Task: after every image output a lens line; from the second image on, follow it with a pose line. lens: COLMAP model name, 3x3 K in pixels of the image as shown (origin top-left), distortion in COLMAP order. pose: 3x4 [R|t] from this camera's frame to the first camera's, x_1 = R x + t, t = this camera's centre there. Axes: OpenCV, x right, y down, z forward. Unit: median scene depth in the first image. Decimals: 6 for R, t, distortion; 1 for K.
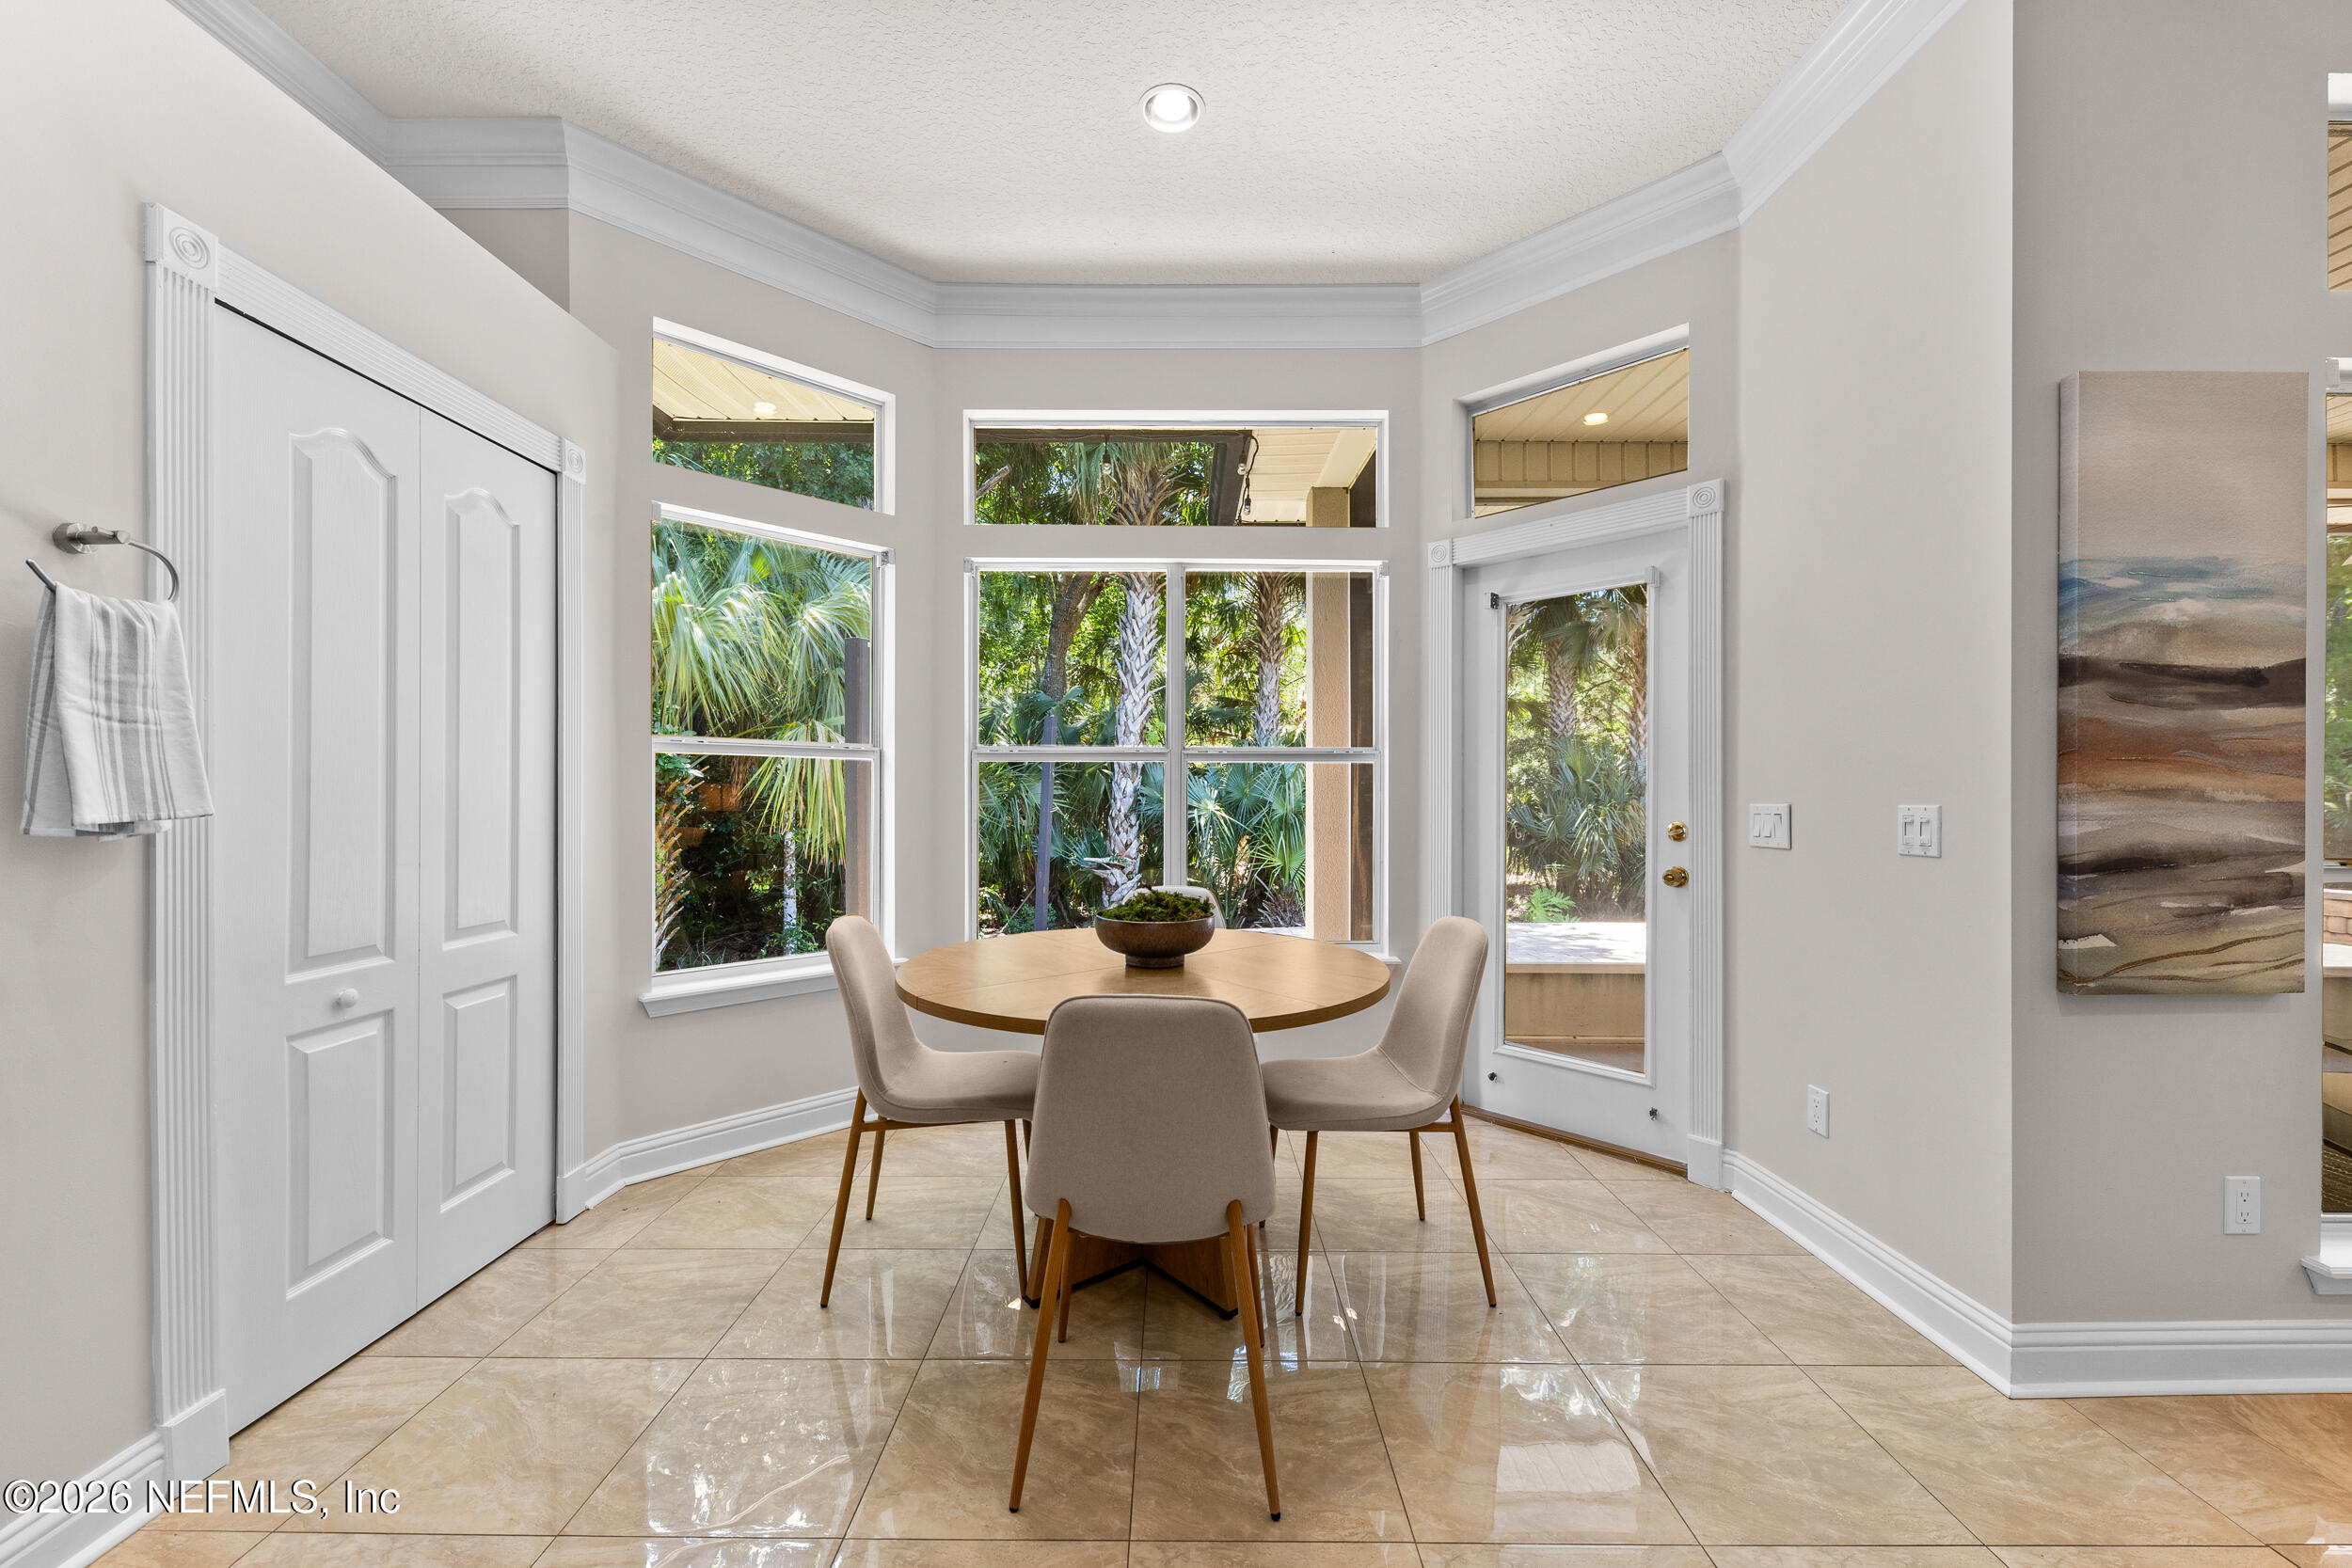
lens RADIAL K [[922.9, 0, 1176.8], [0, 922.9, 795.2], [0, 0, 1]] dist [0.013010, -0.005657]
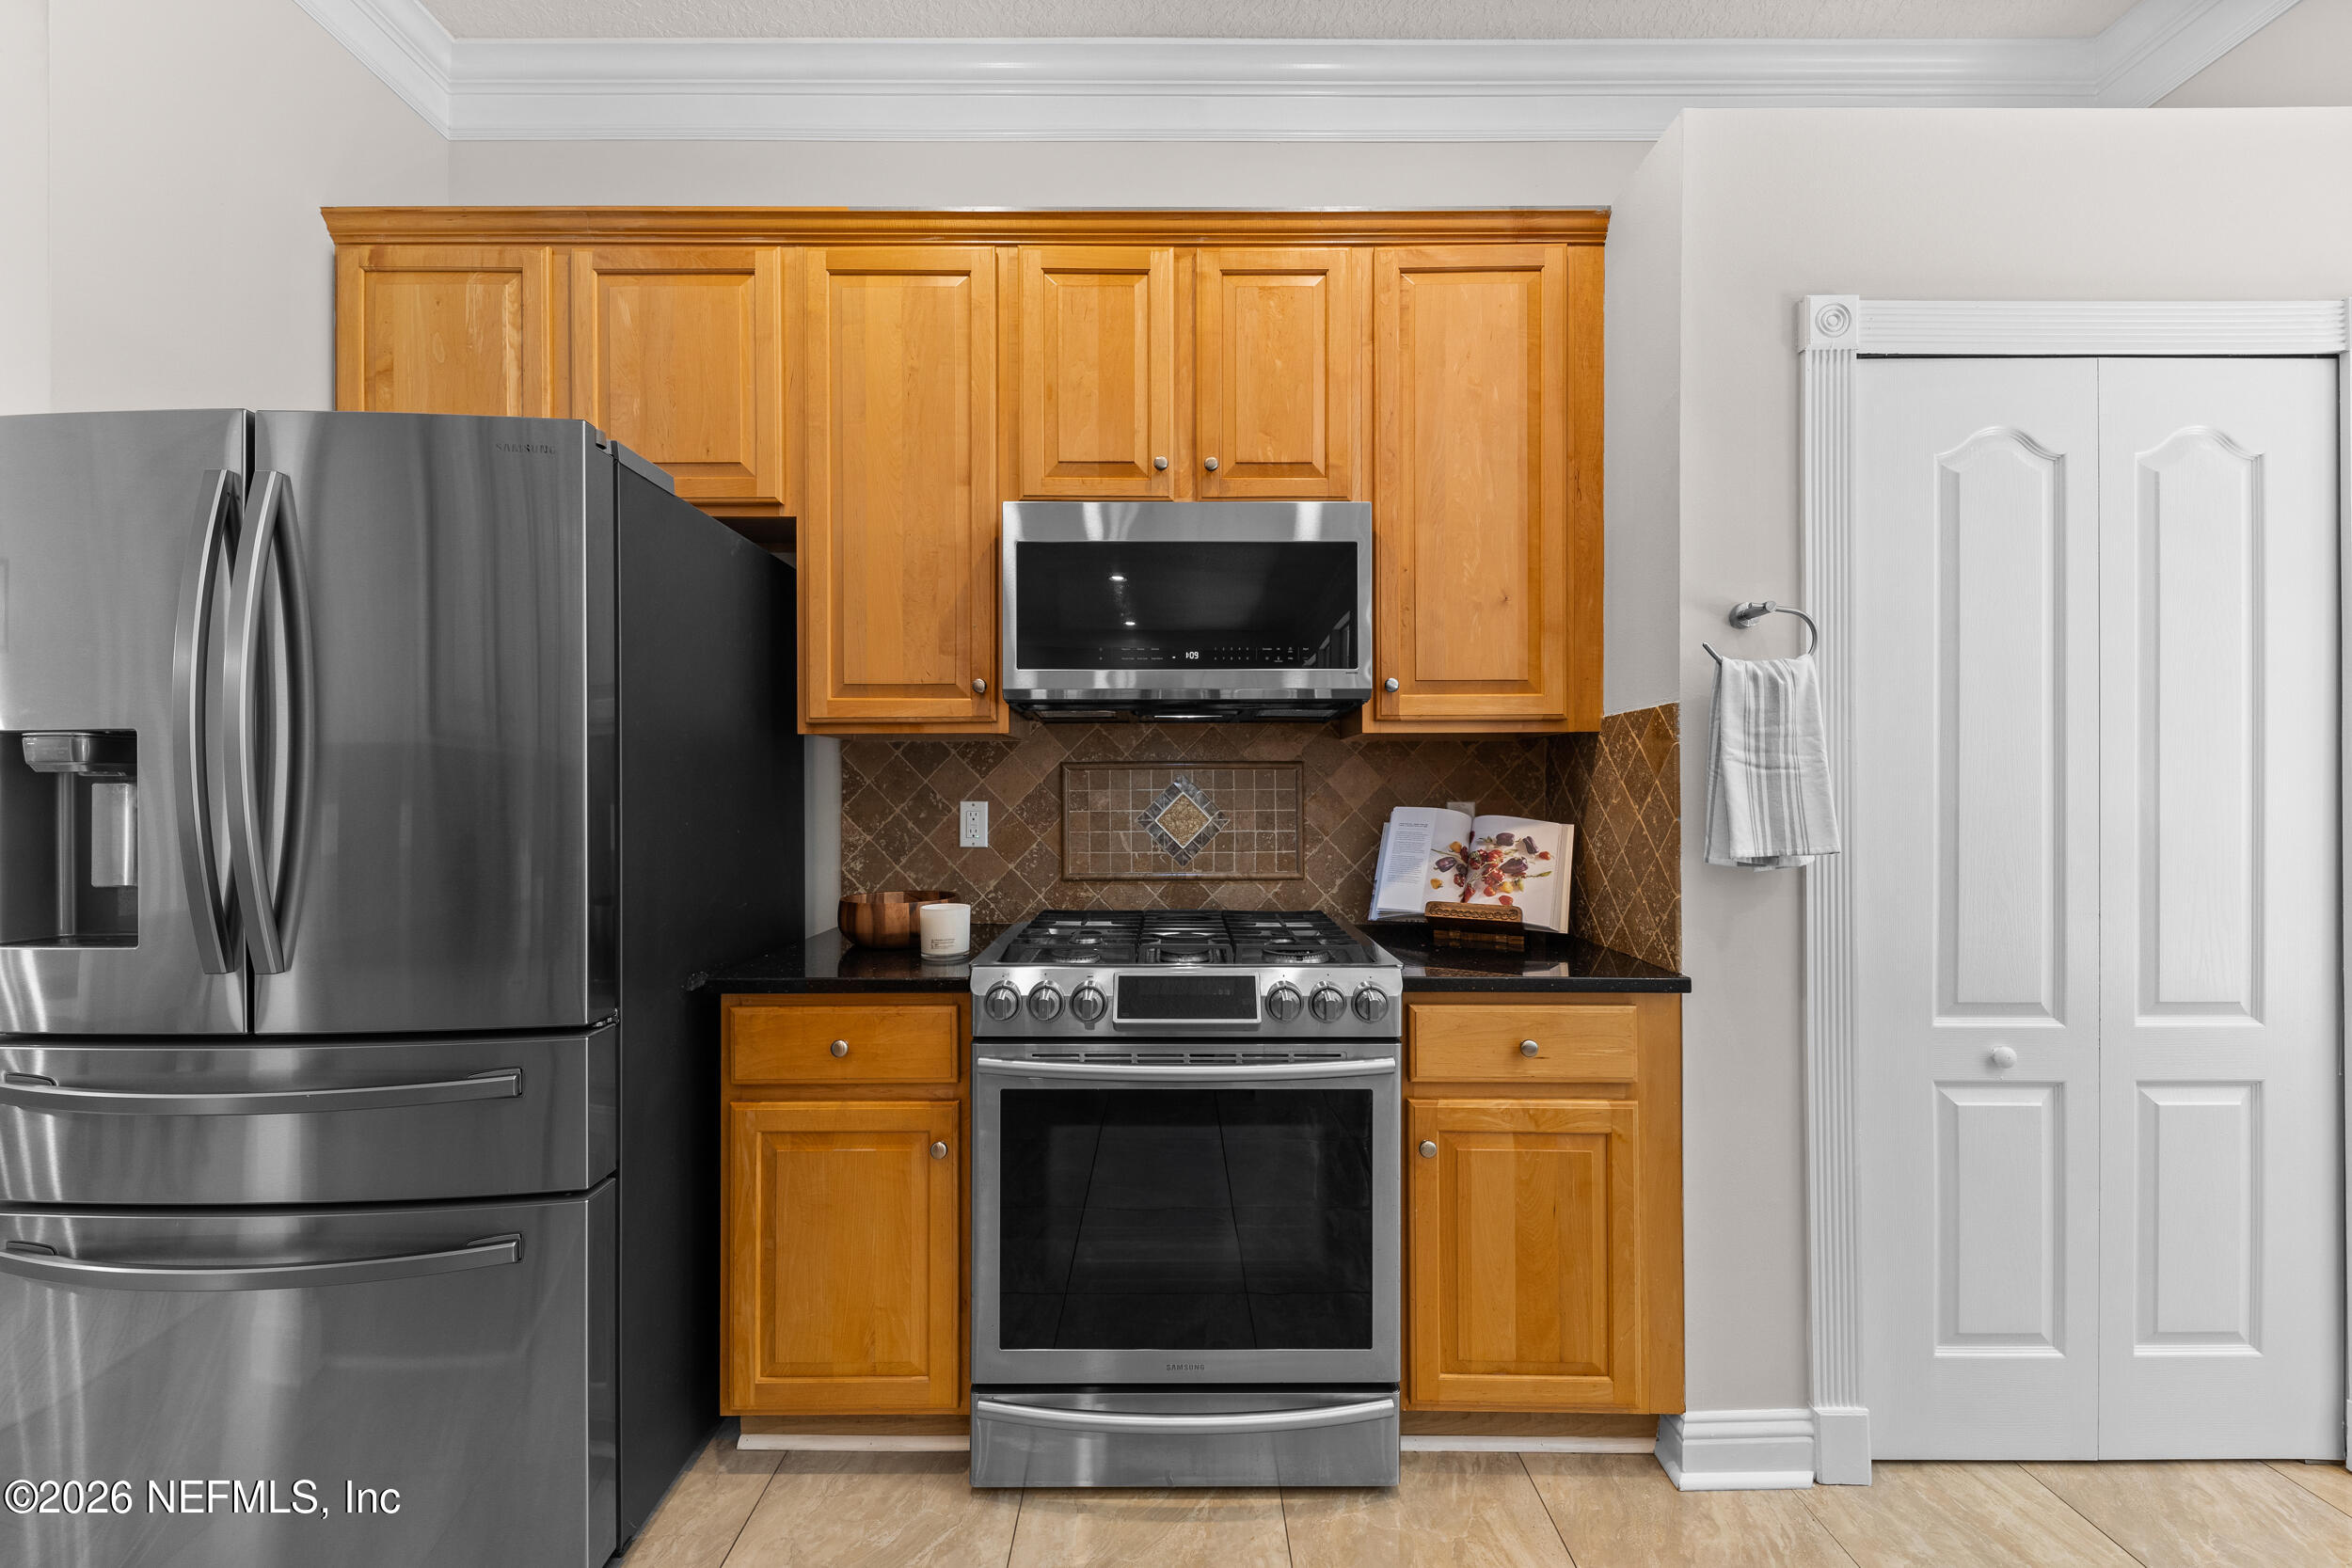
lens RADIAL K [[906.1, 0, 1179.4], [0, 906.1, 787.4], [0, 0, 1]] dist [0.011624, -0.005387]
pose [[0.006674, -0.006388, -0.999957, -0.016215], [-0.000776, 0.999979, -0.006393, -0.036367], [0.999977, 0.000818, 0.006669, 0.204177]]
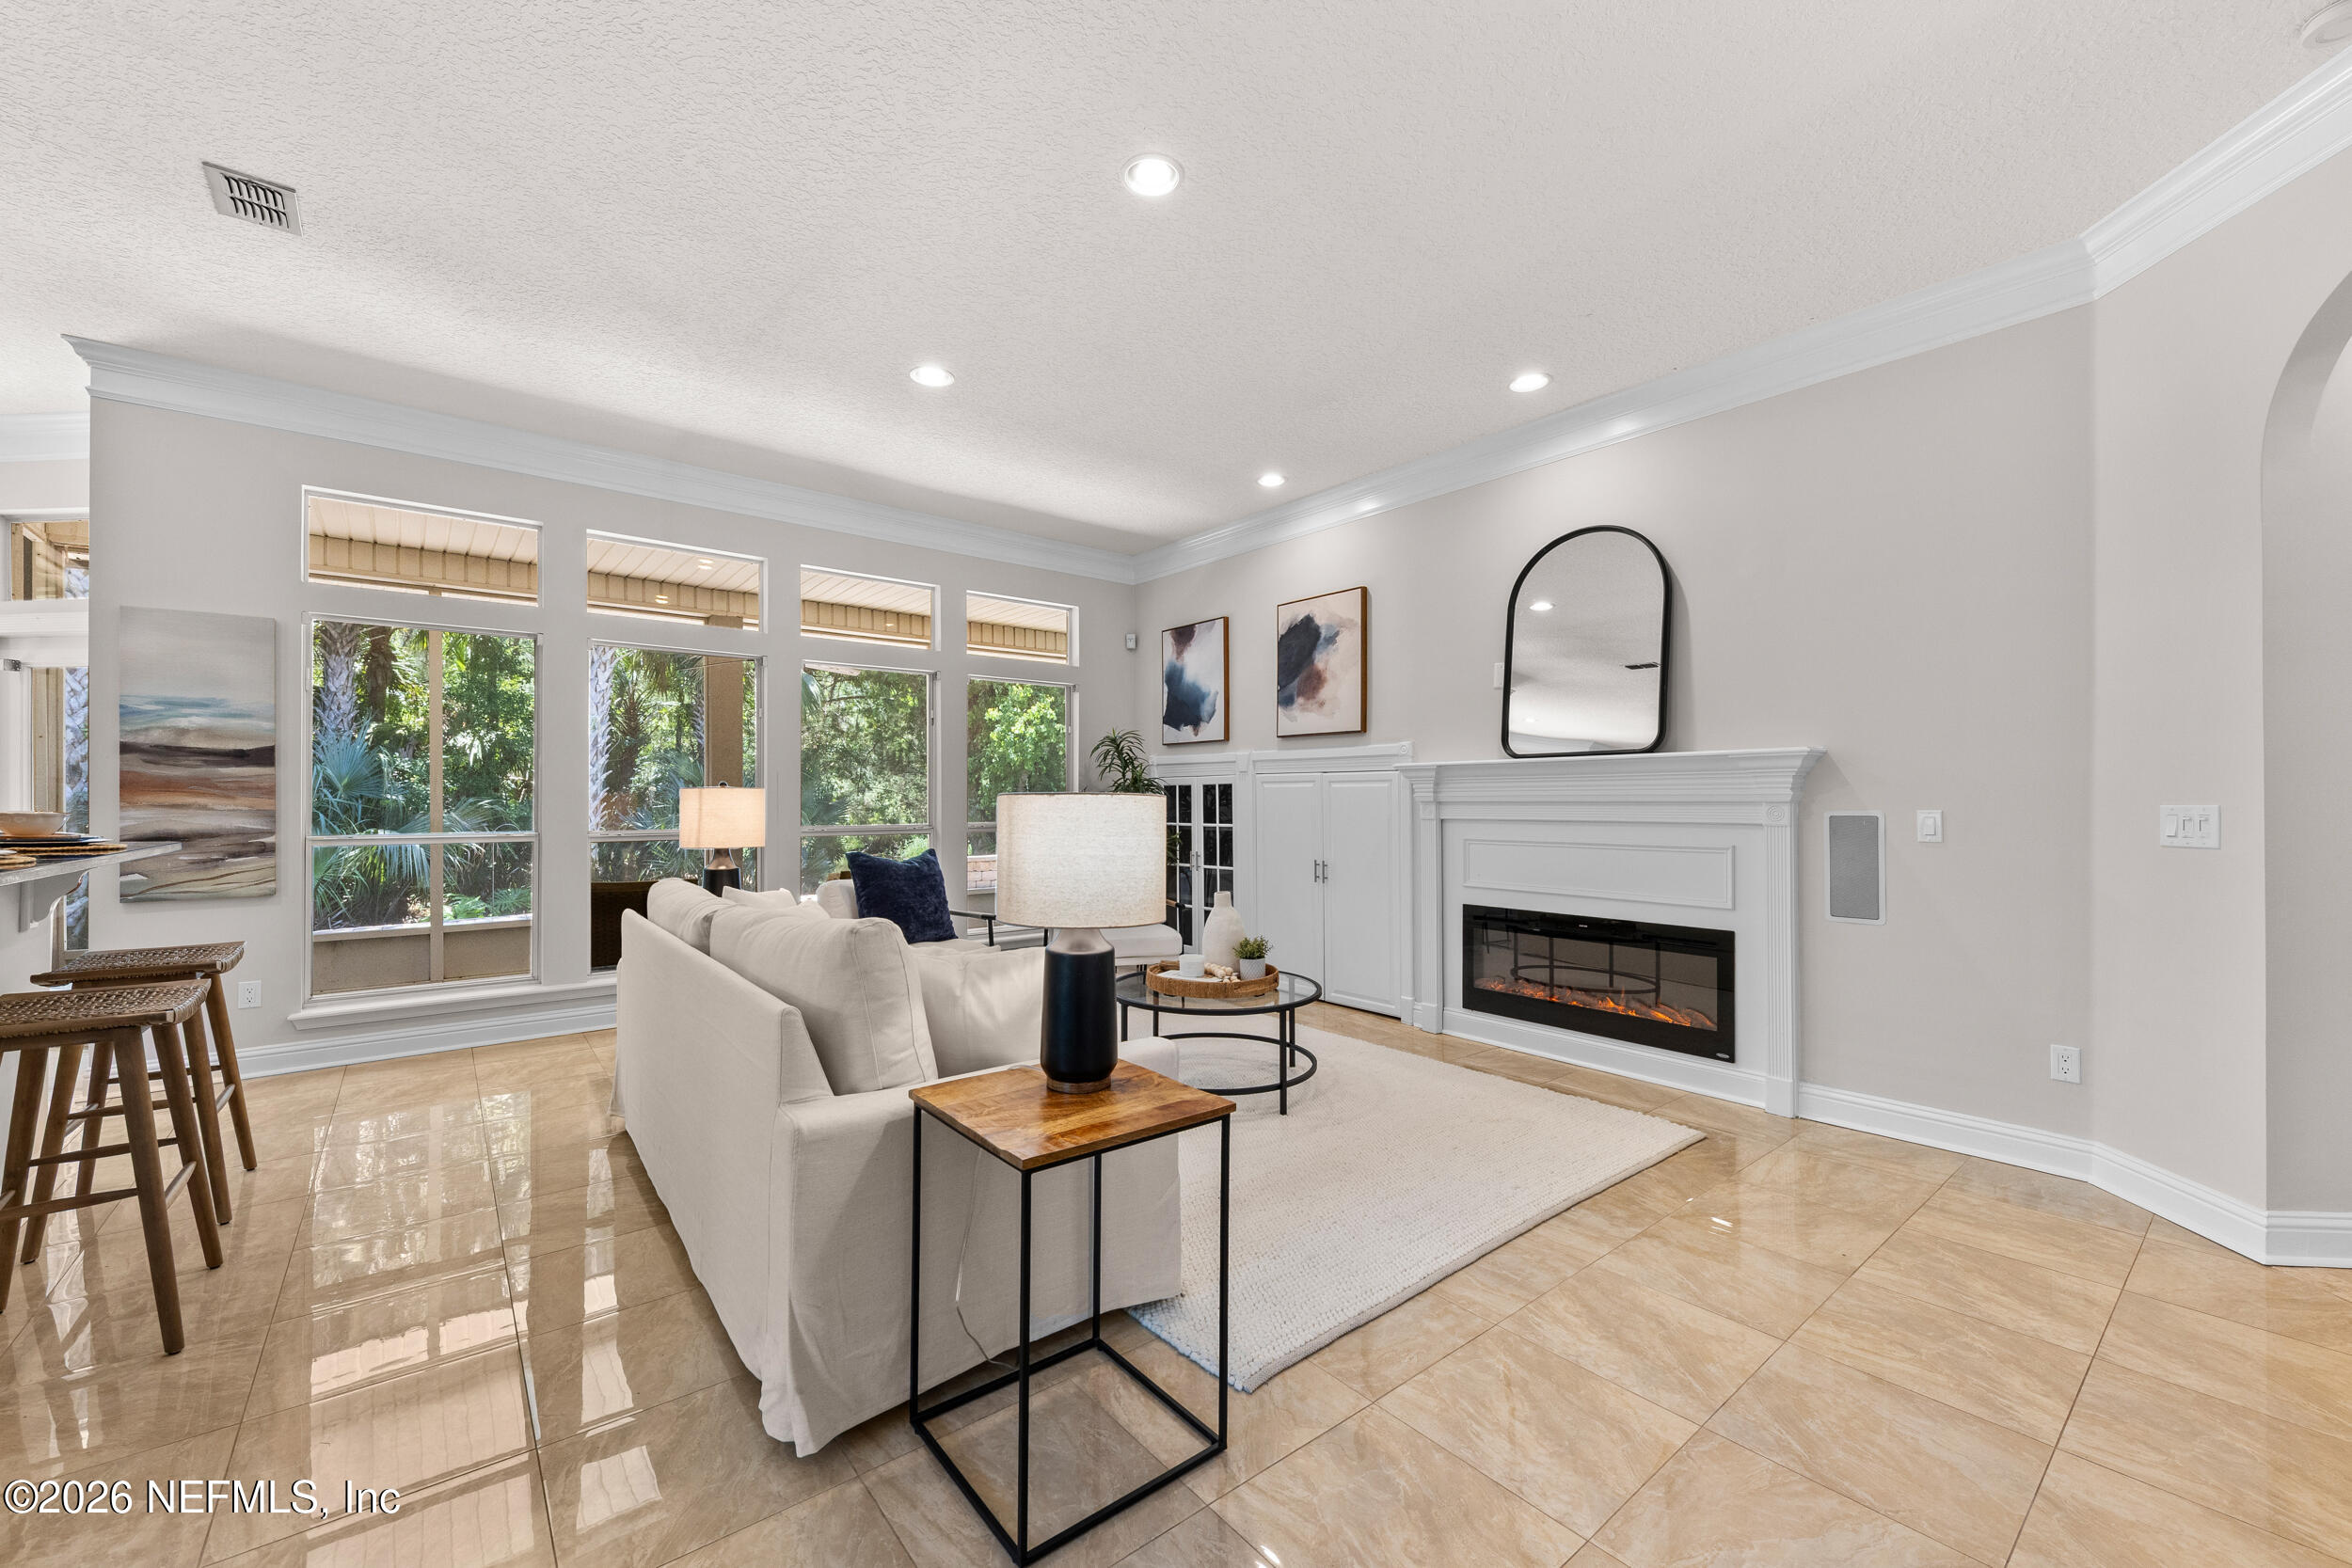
lens RADIAL K [[922.9, 0, 1176.8], [0, 922.9, 795.2], [0, 0, 1]] dist [0.013010, -0.005657]
pose [[0.777524, -0.000965, 0.628852, 1.497963], [0.002873, 0.999994, -0.002019, -0.017068], [-0.628847, 0.003376, 0.777522, -2.118408]]
